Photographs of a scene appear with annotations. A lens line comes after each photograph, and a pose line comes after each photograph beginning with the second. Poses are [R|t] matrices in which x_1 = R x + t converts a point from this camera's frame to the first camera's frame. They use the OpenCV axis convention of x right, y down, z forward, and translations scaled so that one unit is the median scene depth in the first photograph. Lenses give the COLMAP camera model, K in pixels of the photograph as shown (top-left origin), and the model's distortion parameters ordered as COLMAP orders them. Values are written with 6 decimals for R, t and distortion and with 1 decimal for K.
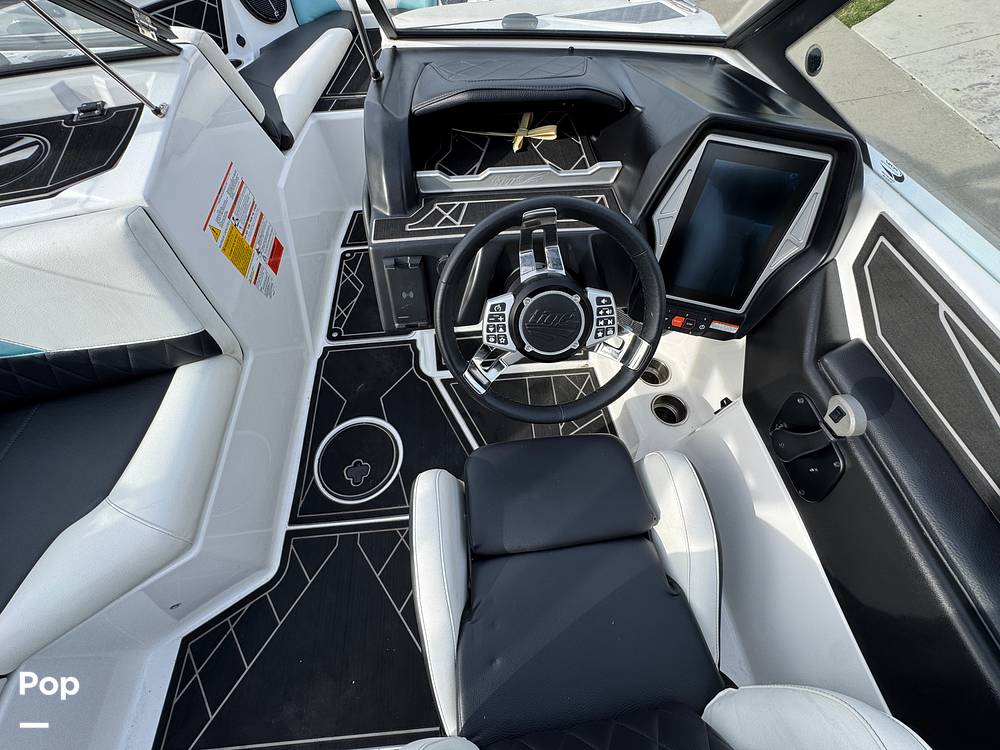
lens RADIAL K [[401.9, 0, 504.4], [0, 401.9, 377.0], [0, 0, 1]] dist [-0.003042, -0.000035]
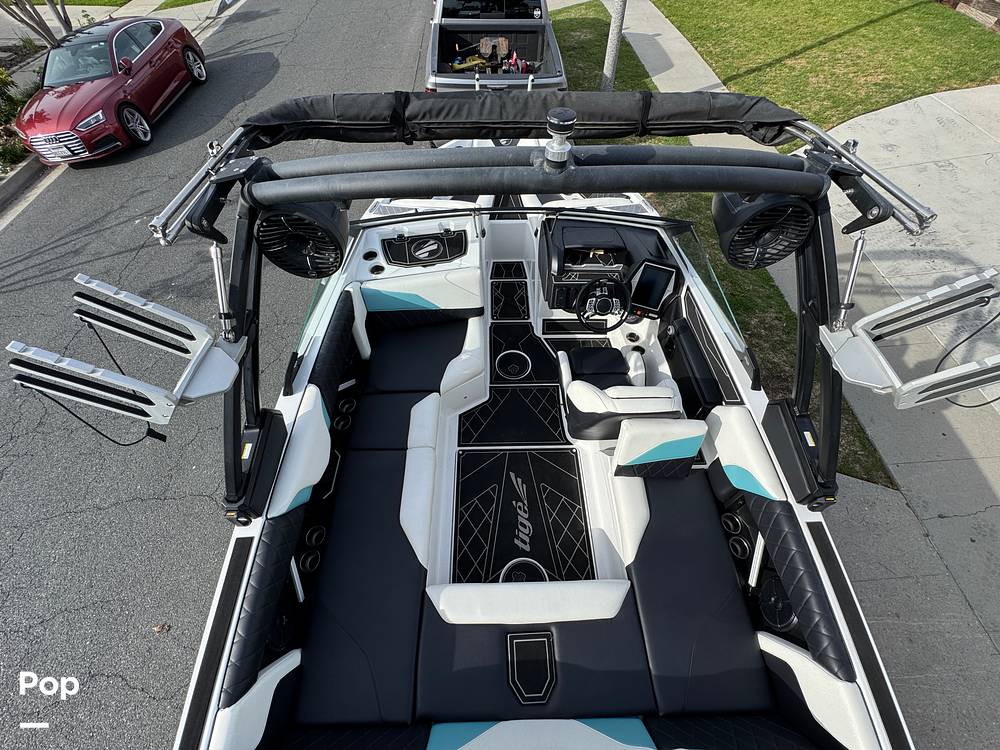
lens RADIAL K [[401.9, 0, 504.4], [0, 401.9, 377.0], [0, 0, 1]] dist [-0.003042, -0.000035]
pose [[0.997608, 0.068712, -0.007592, -0.574835], [-0.069083, 0.994943, -0.072912, 0.678015], [0.002544, 0.073262, 0.997309, -2.150032]]
